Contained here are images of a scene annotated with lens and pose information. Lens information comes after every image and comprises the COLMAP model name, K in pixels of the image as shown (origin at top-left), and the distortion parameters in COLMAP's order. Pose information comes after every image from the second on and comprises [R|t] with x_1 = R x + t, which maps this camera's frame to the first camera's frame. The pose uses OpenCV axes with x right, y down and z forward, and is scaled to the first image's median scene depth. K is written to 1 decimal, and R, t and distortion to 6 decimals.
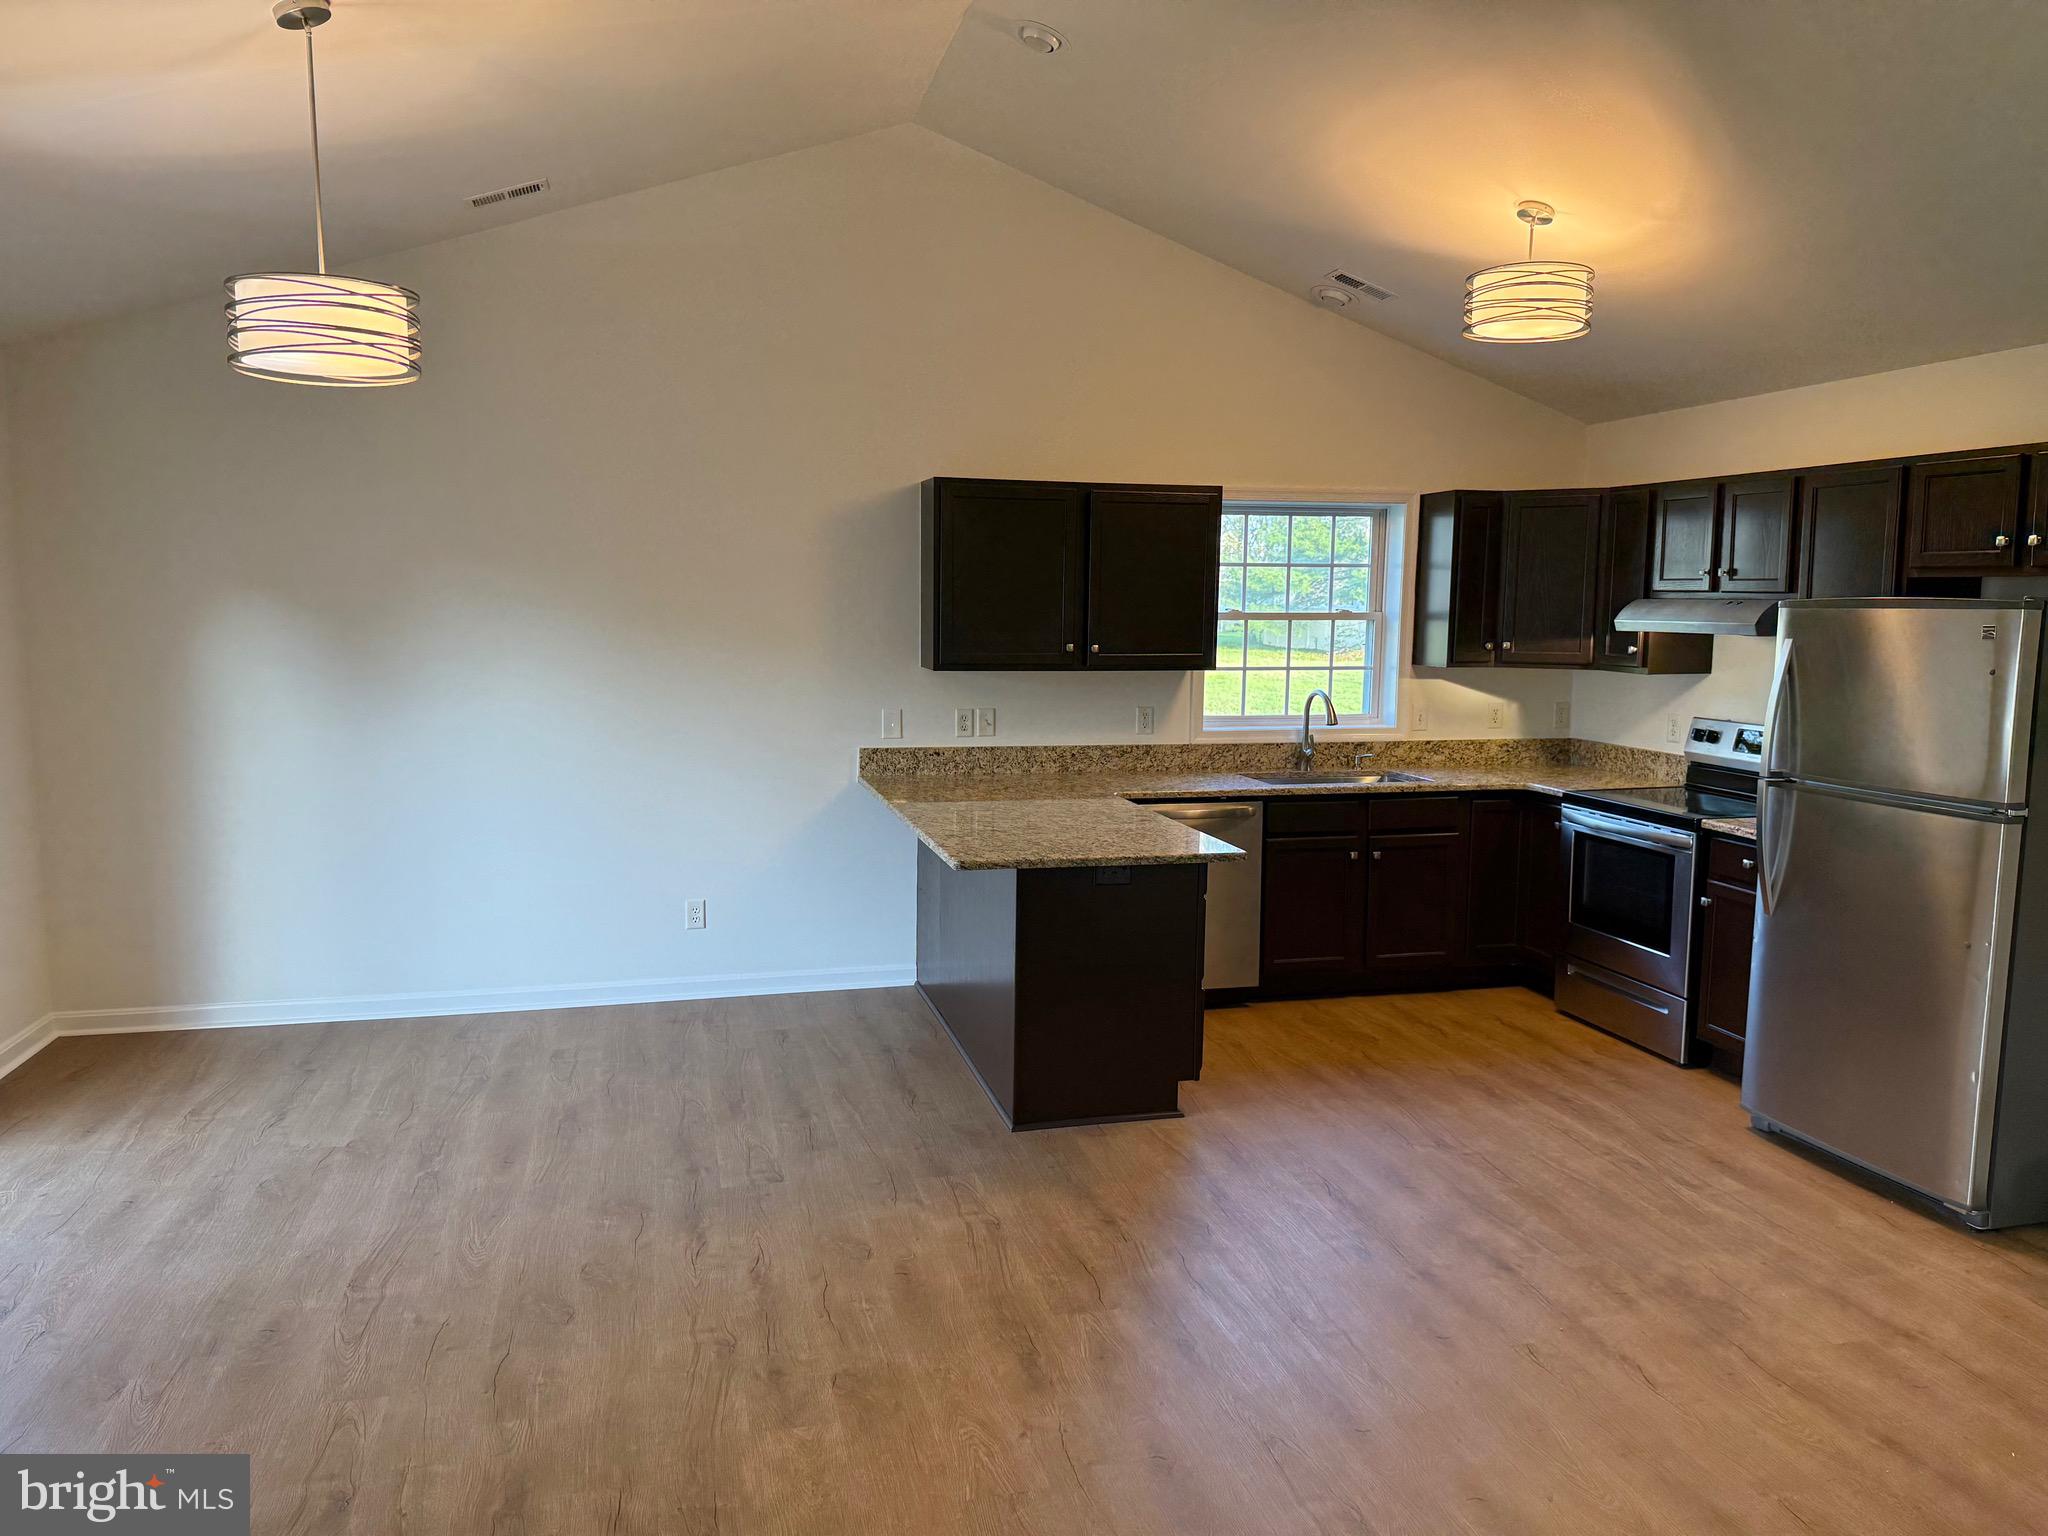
lens RADIAL K [[1430.6, 0, 992.7], [0, 1430.6, 754.3], [0, 0, 1]] dist [0.046322, -0.064099]
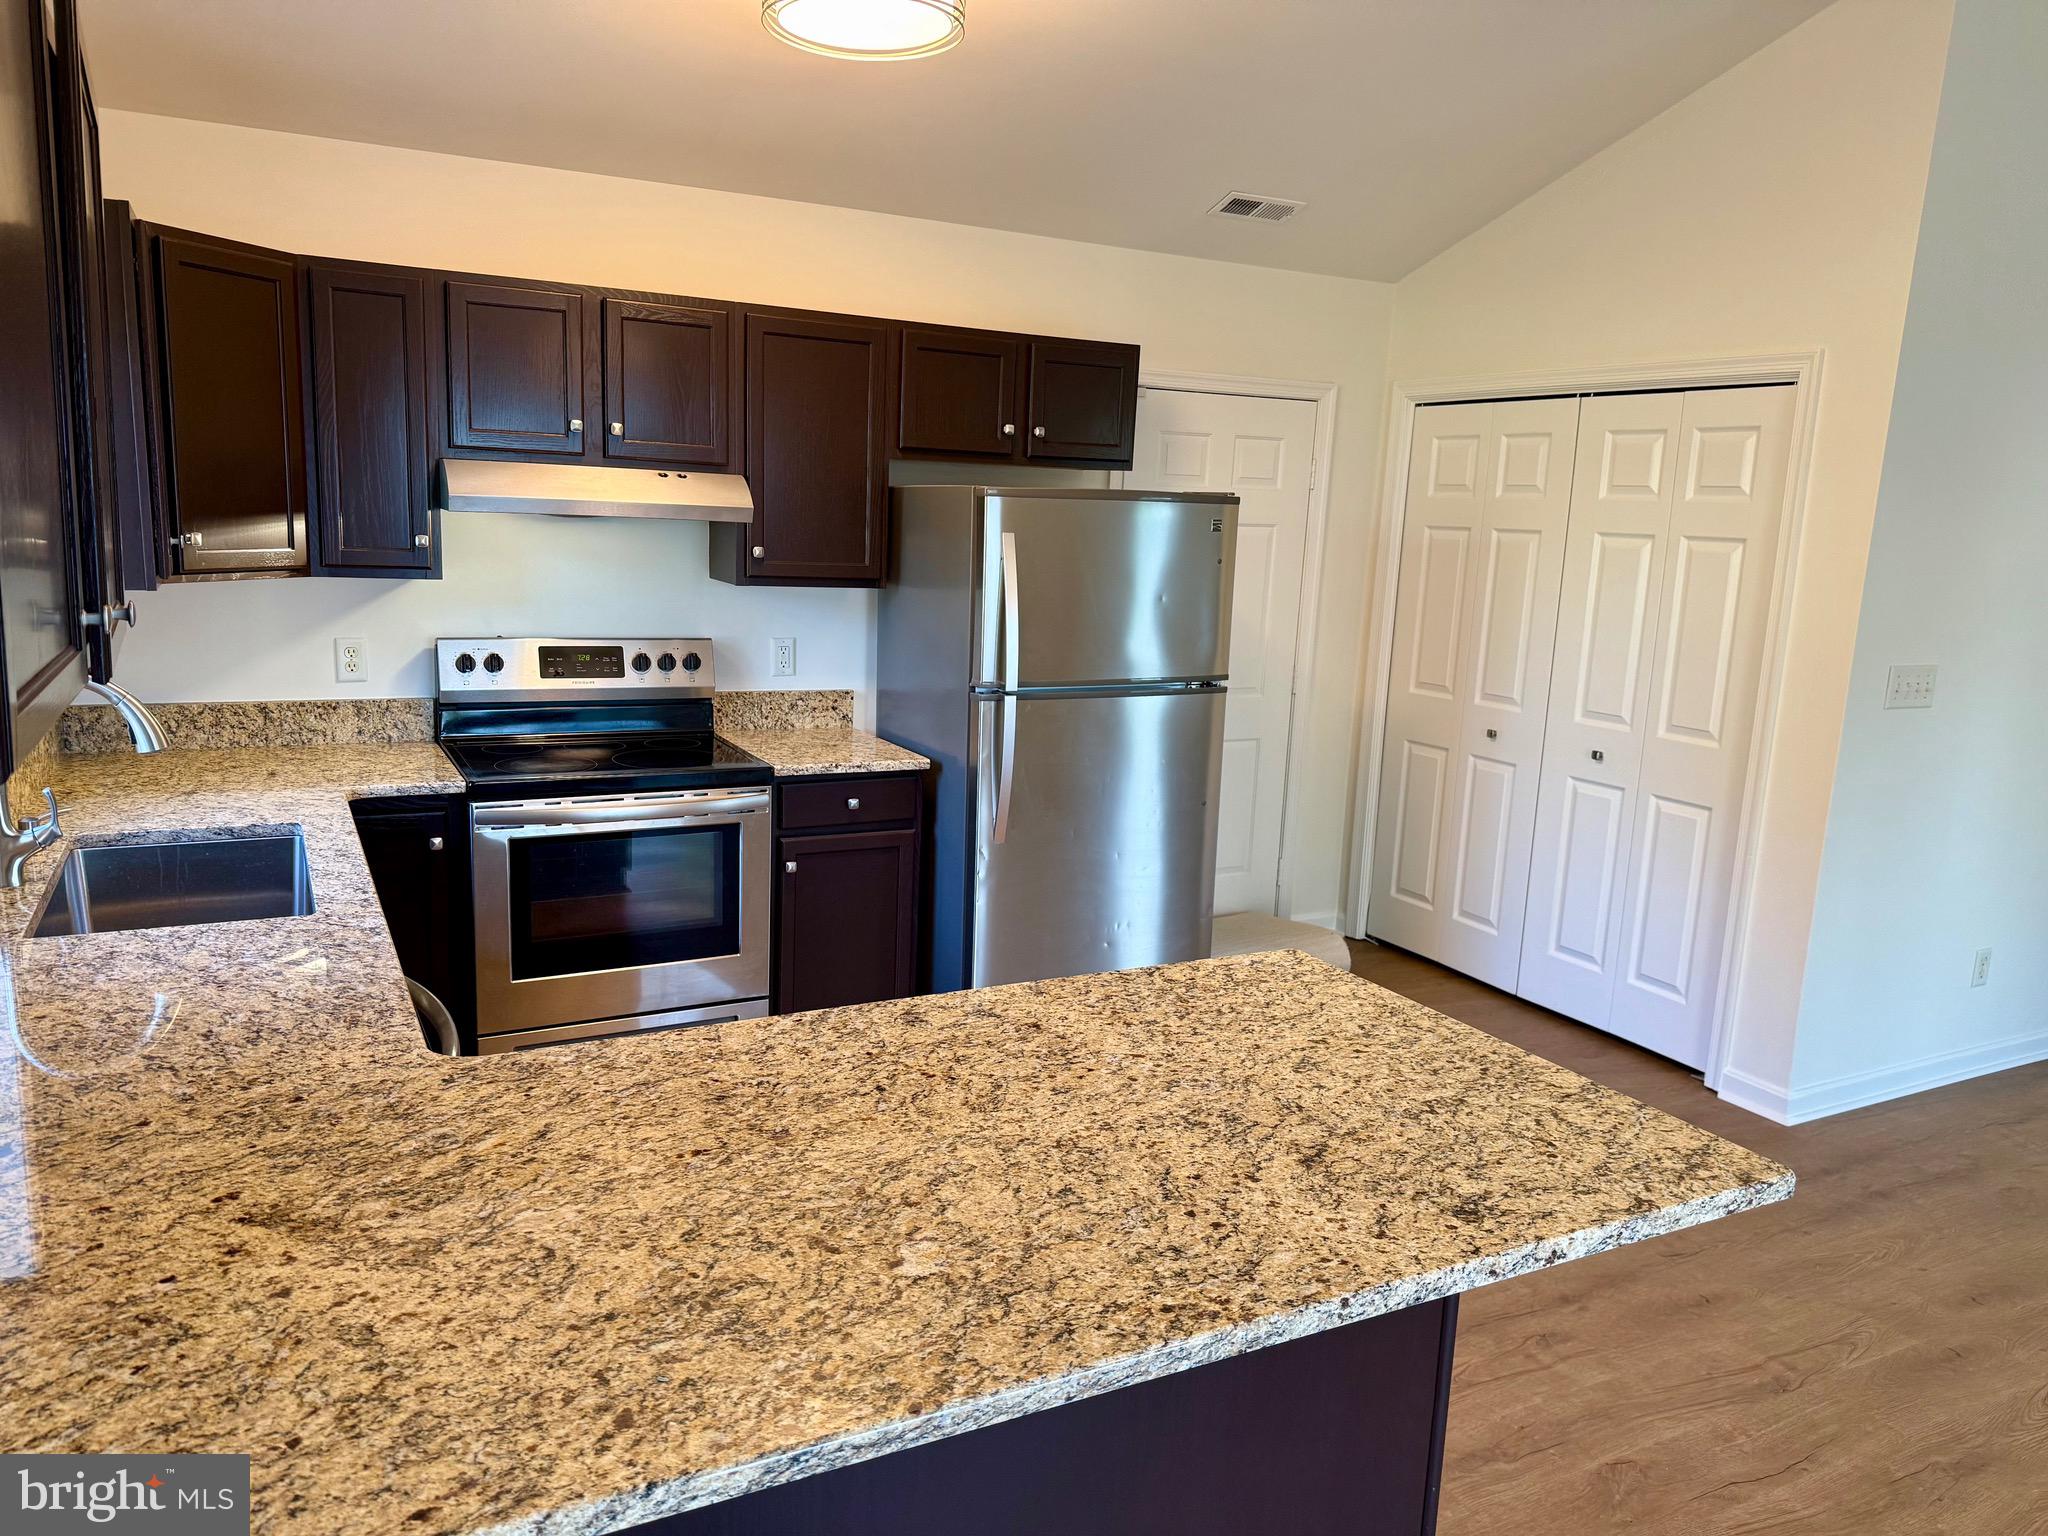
lens RADIAL K [[1430.6, 0, 1014.4], [0, 1430.6, 773.1], [0, 0, 1]] dist [0.046322, -0.064099]
pose [[-0.246927, -0.191038, 0.950017, -0.232077], [0.061485, 0.975311, 0.212105, -0.091956], [-0.967082, 0.110786, -0.229084, 0.913190]]
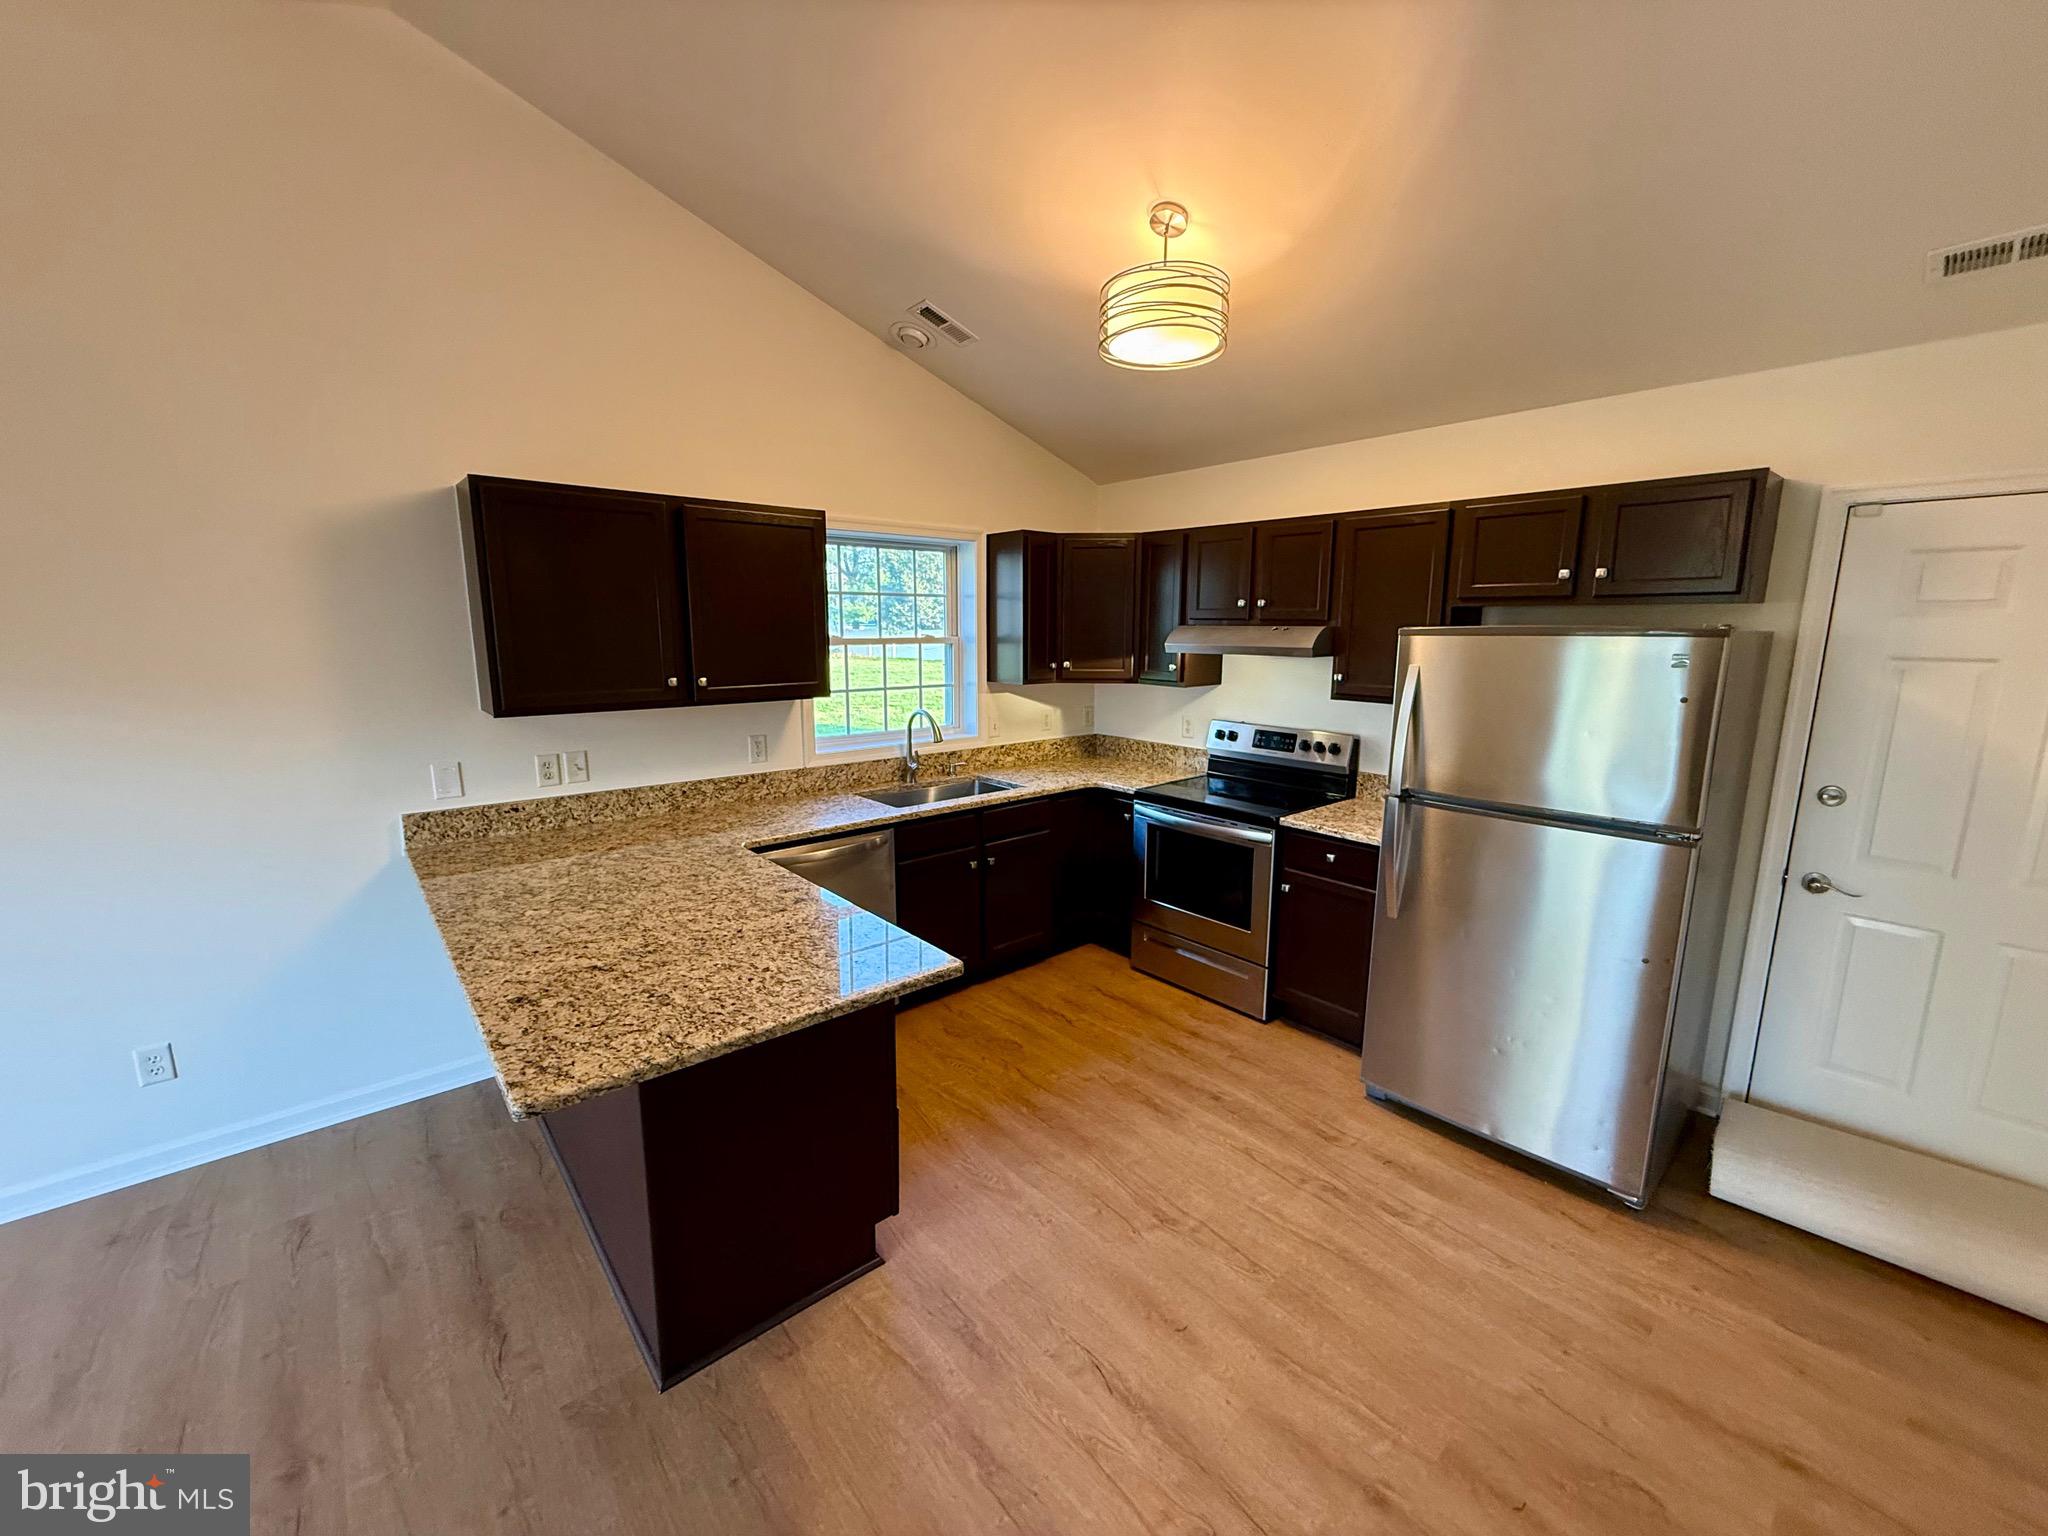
lens RADIAL K [[813.5, 0, 1023.5], [0, 813.5, 768.0], [0, 0, 1]] dist [-0.002199, 0.000374]
pose [[0.885100, -0.084823, 0.457605, 0.010640], [0.051389, 0.995051, 0.085048, -0.053842], [-0.462555, -0.051760, 0.885079, 0.449446]]
